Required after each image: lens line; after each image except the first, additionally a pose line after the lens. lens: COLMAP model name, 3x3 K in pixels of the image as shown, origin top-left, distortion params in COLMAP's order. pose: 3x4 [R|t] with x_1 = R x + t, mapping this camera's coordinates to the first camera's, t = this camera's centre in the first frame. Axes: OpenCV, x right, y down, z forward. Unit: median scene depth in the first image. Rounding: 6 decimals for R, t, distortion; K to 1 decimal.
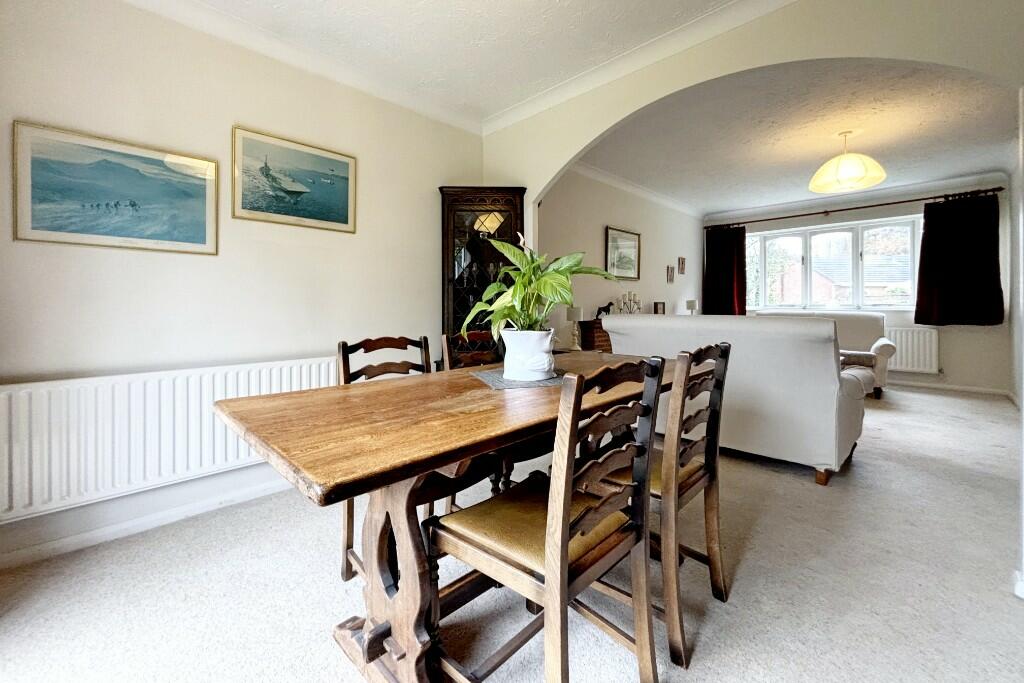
lens RADIAL K [[410.8, 0, 511.2], [0, 410.8, 305.8], [0, 0, 1]] dist [0.000721, -0.000139]
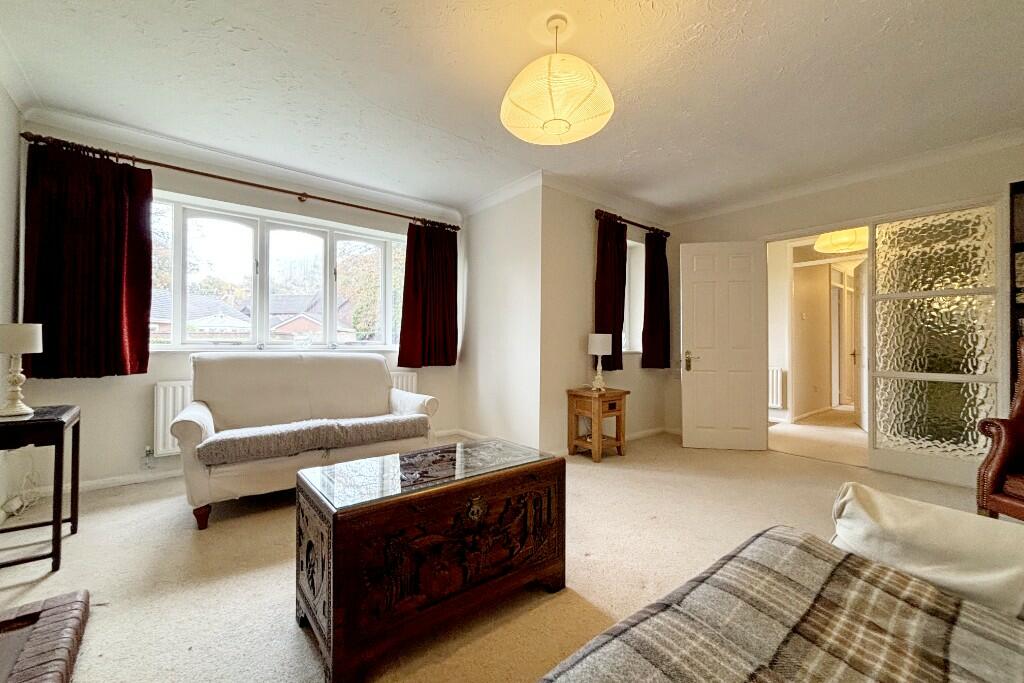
lens RADIAL K [[411.7, 0, 512.0], [0, 411.7, 341.5], [0, 0, 1]] dist [0.002768, 0.000350]
pose [[0.107201, 0.011380, 0.994172, 0.207632], [-0.007309, 0.999916, -0.010657, 0.000491], [-0.994211, -0.006124, 0.107275, 0.739610]]
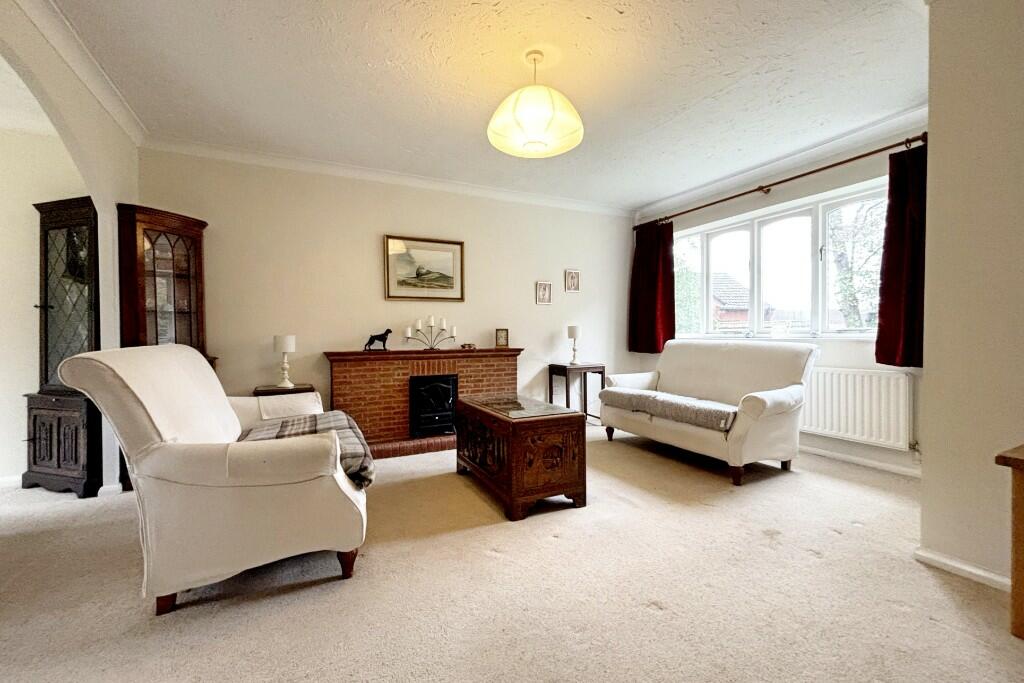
lens RADIAL K [[428.5, 0, 512.0], [0, 428.5, 341.5], [0, 0, 1]] dist [0.000870, -0.000084]
pose [[0.948452, 0.003100, -0.316905, 0.731887], [0.003007, 0.999819, 0.018779, 0.000064], [0.316905, -0.018764, 0.948272, 0.272824]]
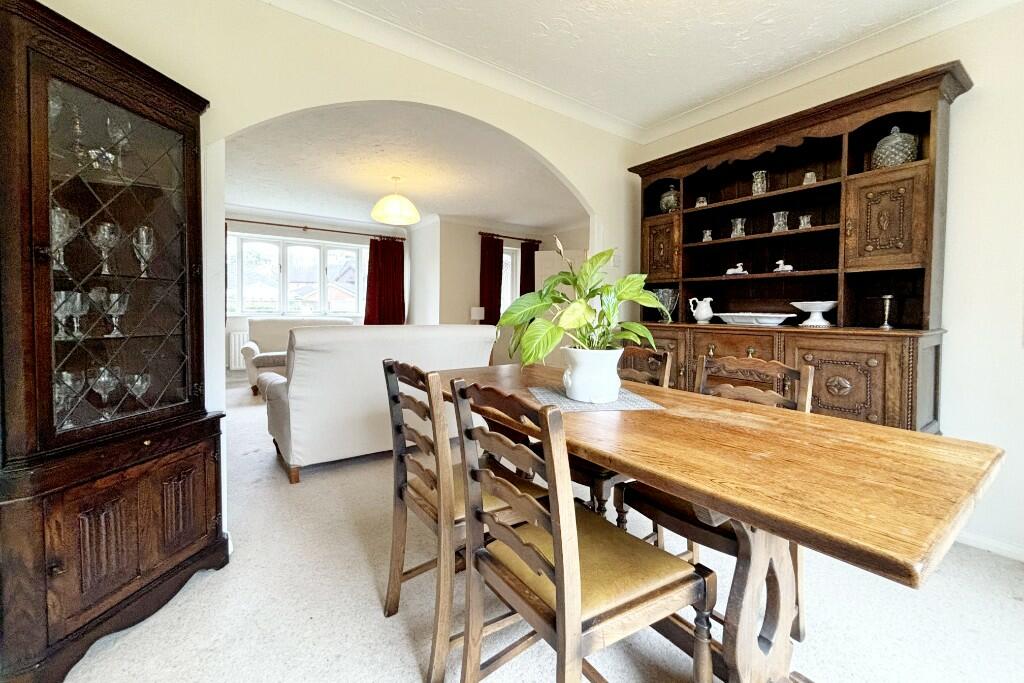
lens RADIAL K [[406.3, 0, 513.9], [0, 406.3, 320.0], [0, 0, 1]] dist [-0.001086, -0.000058]
pose [[0.164779, -0.016051, 0.986200, -0.277042], [-0.009378, 0.999797, 0.017839, -0.005151], [-0.986286, -0.012188, 0.164595, 0.314649]]
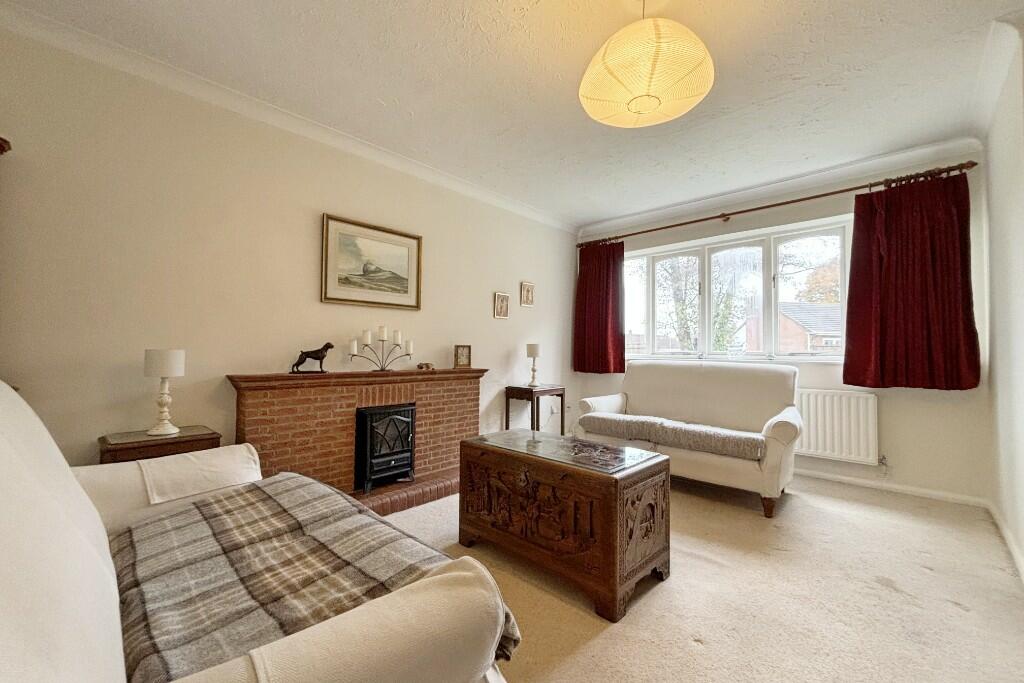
lens RADIAL K [[411.7, 0, 512.0], [0, 411.7, 341.5], [0, 0, 1]] dist [0.002768, 0.000350]
pose [[0.999537, 0.012937, 0.027538, 0.484131], [-0.012258, 0.999620, -0.024698, 0.000065], [-0.027847, 0.024349, 0.999316, 0.402789]]
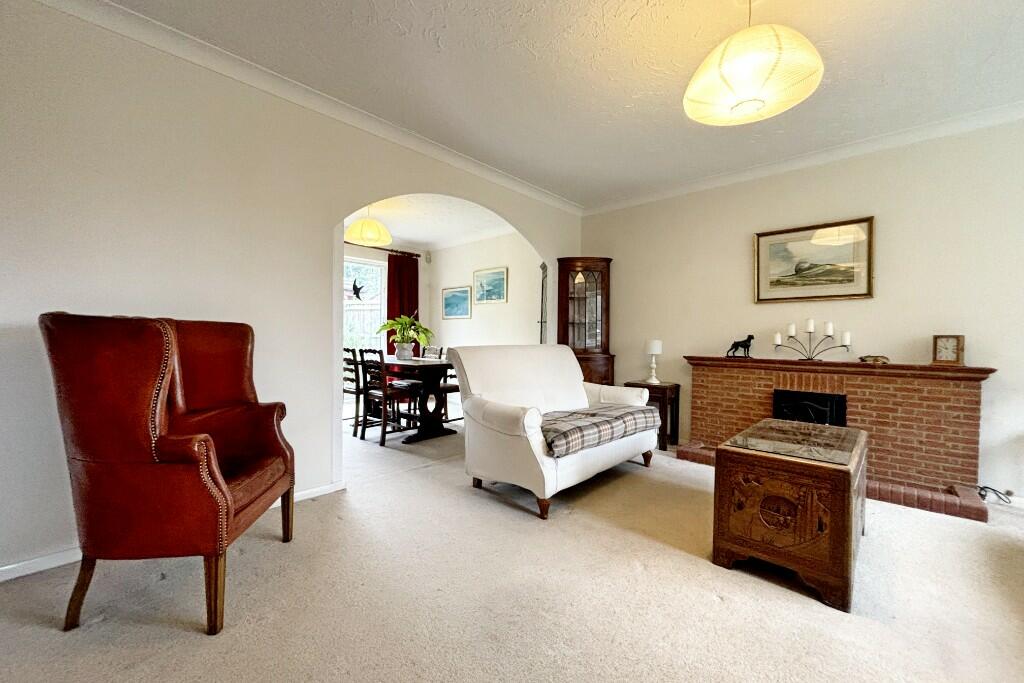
lens RADIAL K [[411.7, 0, 512.0], [0, 411.7, 341.5], [0, 0, 1]] dist [0.002768, 0.000350]
pose [[0.042709, 0.013782, -0.998992, 0.963072], [-0.011097, 0.999850, 0.013319, -0.002877], [0.999026, 0.010517, 0.042856, 0.520485]]
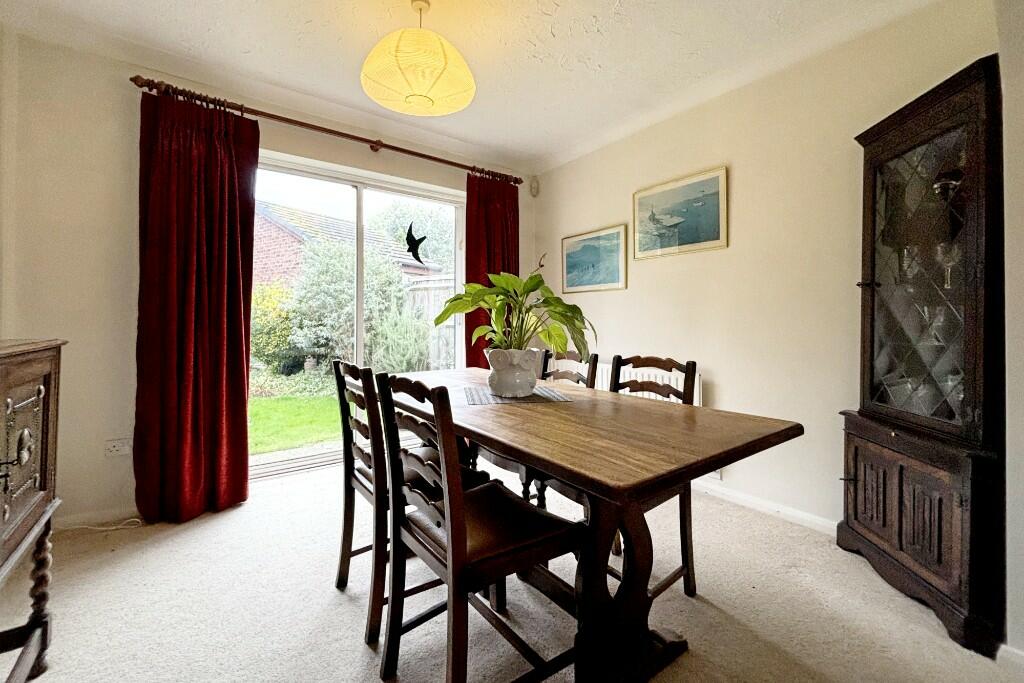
lens RADIAL K [[406.3, 0, 513.9], [0, 406.3, 320.0], [0, 0, 1]] dist [-0.001086, -0.000058]
pose [[-0.135328, -0.000751, -0.990801, 0.333951], [0.000715, 0.999999, -0.000855, -0.006008], [0.990801, -0.000824, -0.135328, 0.359609]]
